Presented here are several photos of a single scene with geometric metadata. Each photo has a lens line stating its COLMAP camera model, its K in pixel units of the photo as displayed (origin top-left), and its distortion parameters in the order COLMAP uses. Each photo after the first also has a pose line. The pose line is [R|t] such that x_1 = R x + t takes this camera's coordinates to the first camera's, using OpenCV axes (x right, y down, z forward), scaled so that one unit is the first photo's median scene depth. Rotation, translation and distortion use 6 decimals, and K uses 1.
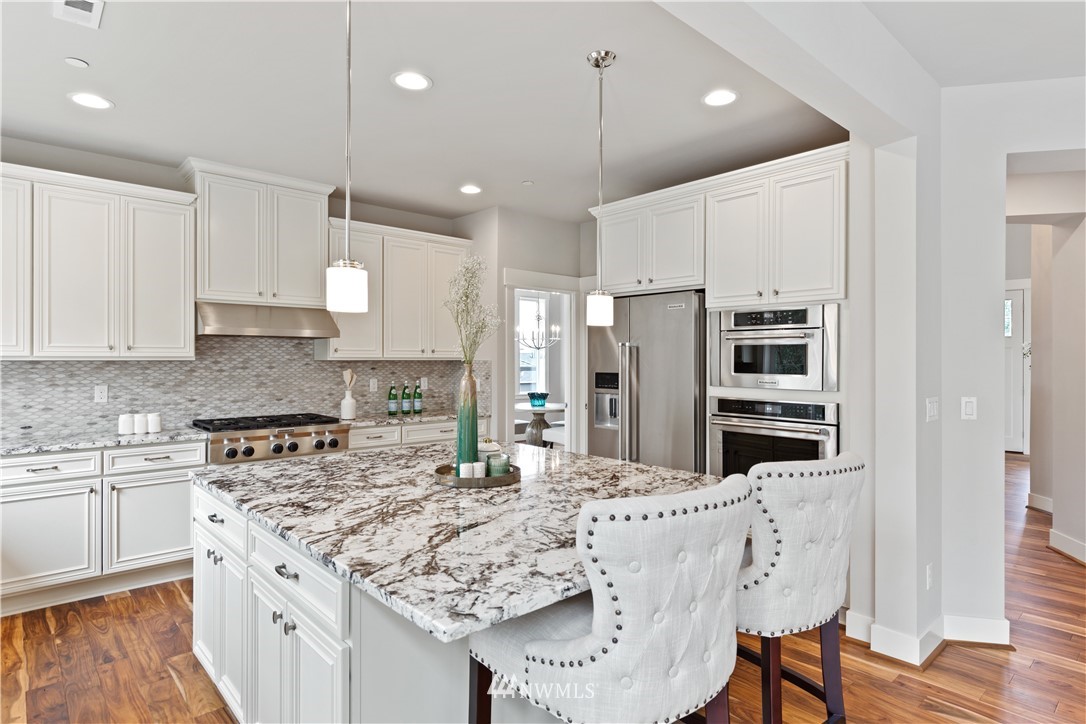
lens RADIAL K [[589.6, 0, 542.9], [0, 589.6, 359.1], [0, 0, 1]] dist [-0.001325, 0.000236]
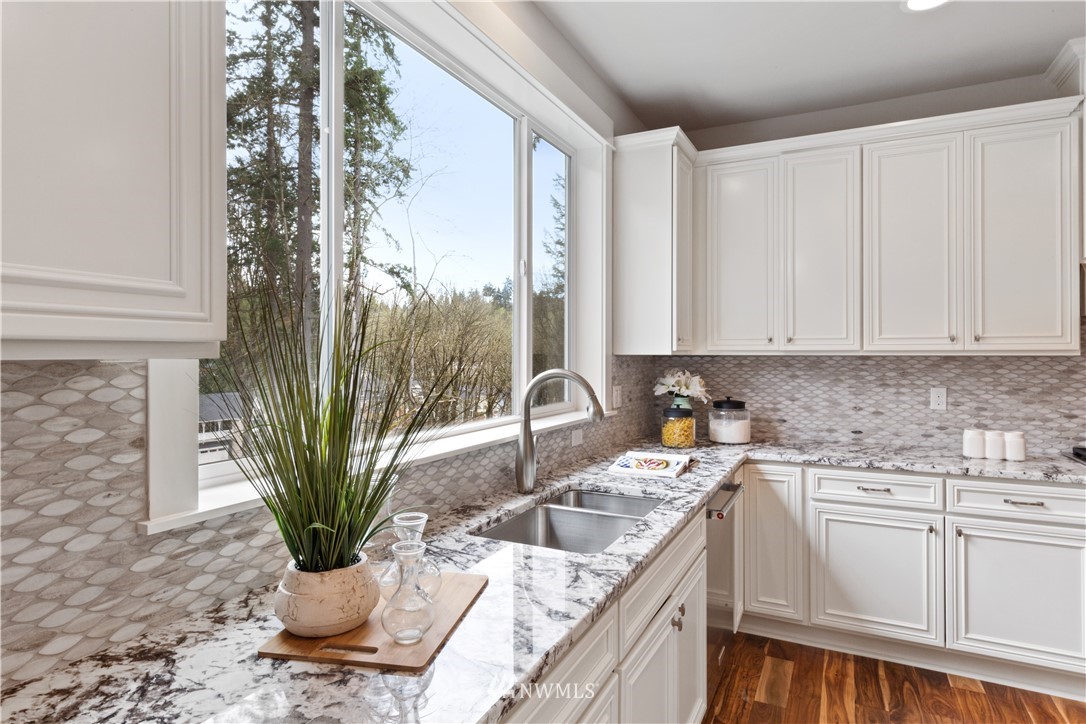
lens RADIAL K [[605.9, 0, 544.4], [0, 605.9, 349.6], [0, 0, 1]] dist [0.001905, 0.001474]
pose [[0.365130, -0.006802, -0.930932, -0.198958], [0.001102, 0.999976, -0.006874, -0.000748], [0.930956, 0.001484, 0.365129, 0.229447]]
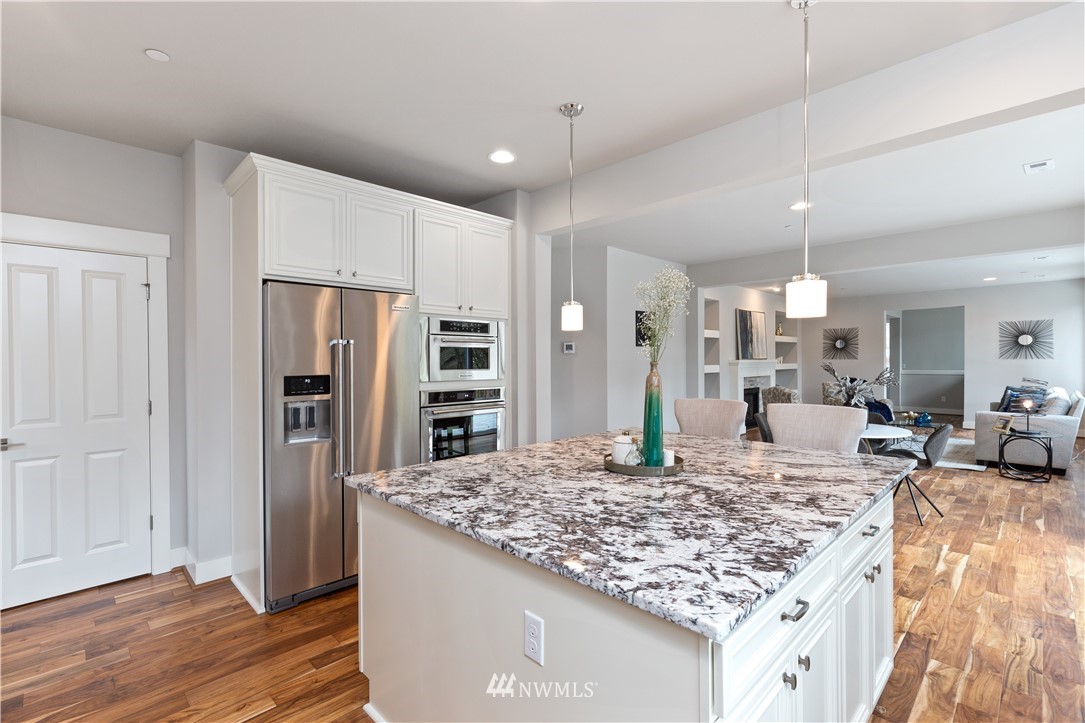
lens RADIAL K [[490.3, 0, 542.5], [0, 490.3, 361.5], [0, 0, 1]] dist [-0.008981, -0.000025]
pose [[-0.032874, -0.005651, 0.999444, -0.628959], [0.003742, 0.999976, 0.005777, 0.001598], [-0.999453, 0.003930, -0.032852, 0.758018]]
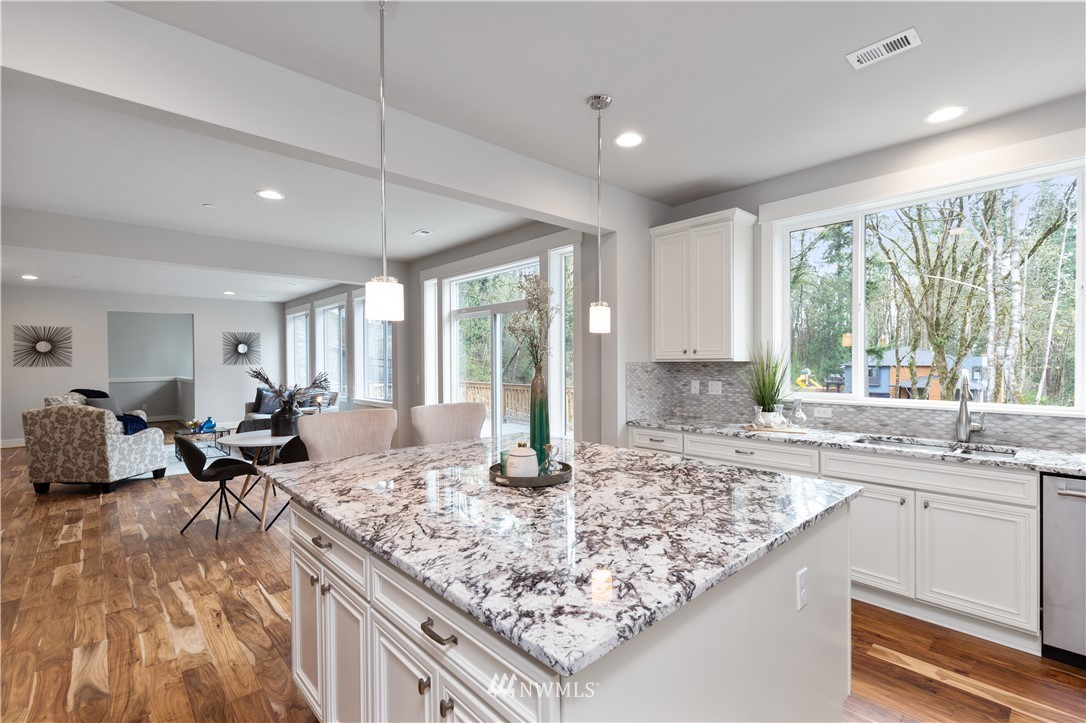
lens RADIAL K [[494.0, 0, 543.8], [0, 494.0, 352.2], [0, 0, 1]] dist [0.012427, -0.000694]
pose [[-0.999990, 0.004502, -0.000593, -0.078981], [0.004512, 0.999821, -0.018364, -0.000319], [0.000510, -0.018367, -0.999831, 1.174625]]
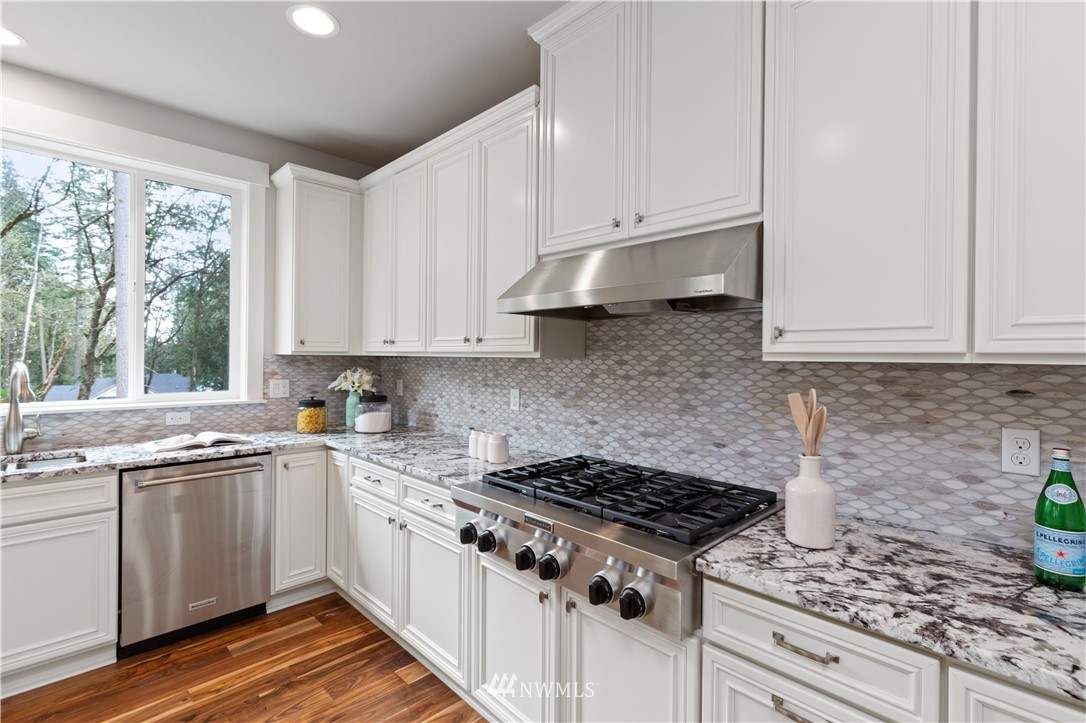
lens RADIAL K [[505.2, 0, 546.5], [0, 505.2, 356.7], [0, 0, 1]] dist [0.004785, 0.000063]
pose [[0.044171, 0.002229, -0.999022, -0.069700], [-0.008357, 0.999963, 0.001862, -0.000369], [0.998989, 0.008267, 0.044188, 1.036888]]
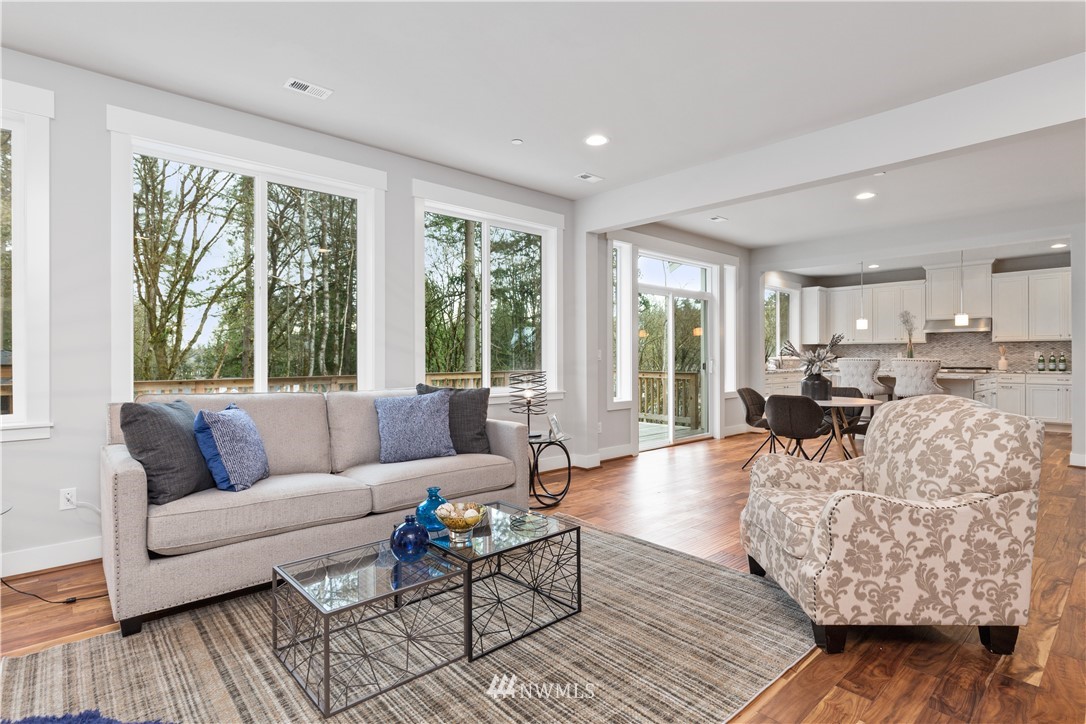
lens RADIAL K [[544.3, 0, 546.0], [0, 544.3, 355.0], [0, 0, 1]] dist [-0.000919, 0.000053]
pose [[-0.003868, -0.004787, -0.999981, 1.924919], [0.002578, 0.999985, -0.004797, 0.066503], [0.999989, -0.002596, -0.003856, -0.711120]]
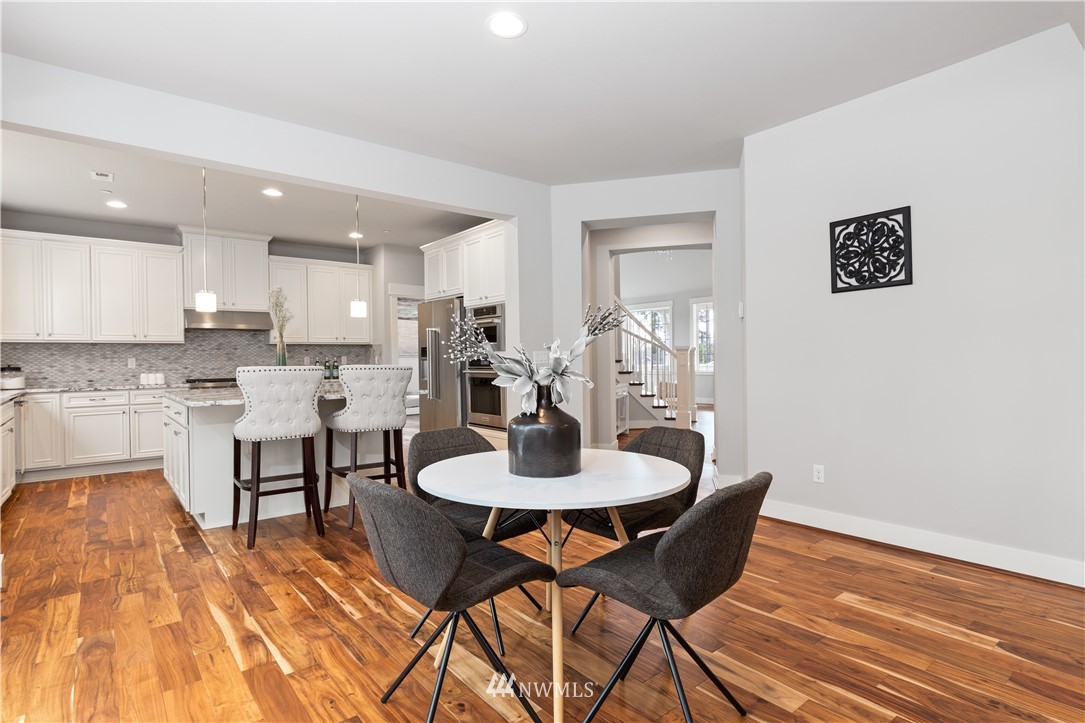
lens RADIAL K [[563.1, 0, 546.4], [0, 563.1, 363.2], [0, 0, 1]] dist [-0.001430, 0.001301]
pose [[0.998090, -0.014111, -0.060138, 0.587120], [0.014615, 0.999862, 0.007960, 0.065650], [0.060017, -0.008824, 0.998158, -0.601022]]
